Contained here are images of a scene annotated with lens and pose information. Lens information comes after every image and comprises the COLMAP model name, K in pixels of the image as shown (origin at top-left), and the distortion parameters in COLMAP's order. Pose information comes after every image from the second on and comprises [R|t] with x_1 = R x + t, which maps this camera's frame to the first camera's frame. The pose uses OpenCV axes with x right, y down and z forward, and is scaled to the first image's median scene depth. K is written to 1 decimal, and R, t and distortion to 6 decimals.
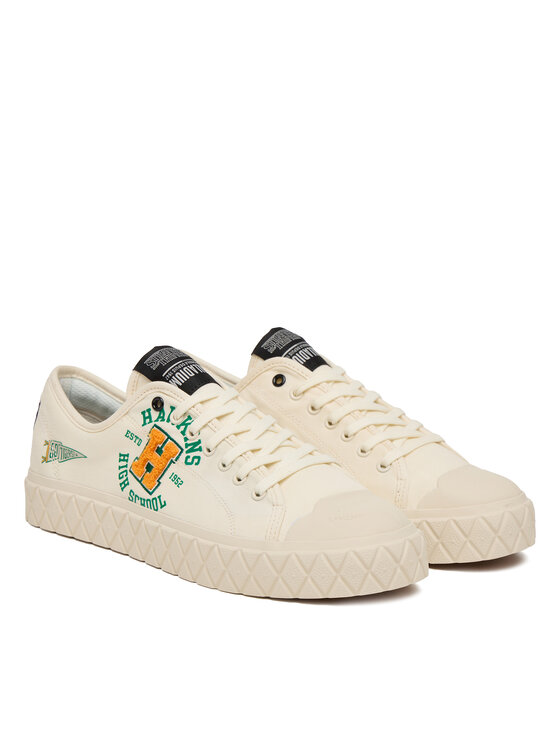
lens RADIAL K [[2196.6, 0, 280.0], [0, 2196.6, 373.0], [0, 0, 1]] dist [-0.042136, -0.117540]
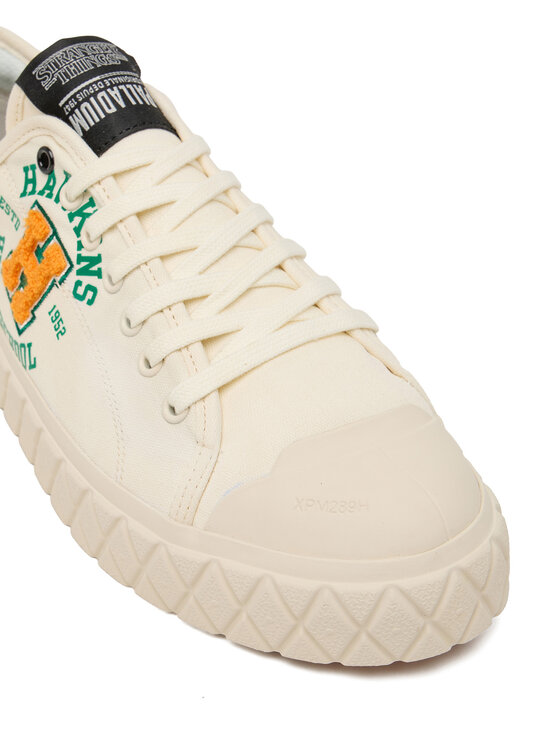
lens RADIAL K [[1514.4, 0, 280.0], [0, 1514.4, 373.0], [0, 0, 1]] dist [-0.139957, 0.059826]
pose [[0.972101, 0.138524, -0.189291, 0.072637], [-0.058777, 0.925101, 0.375145, -0.076531], [0.227080, -0.353553, 0.907433, 0.680734]]
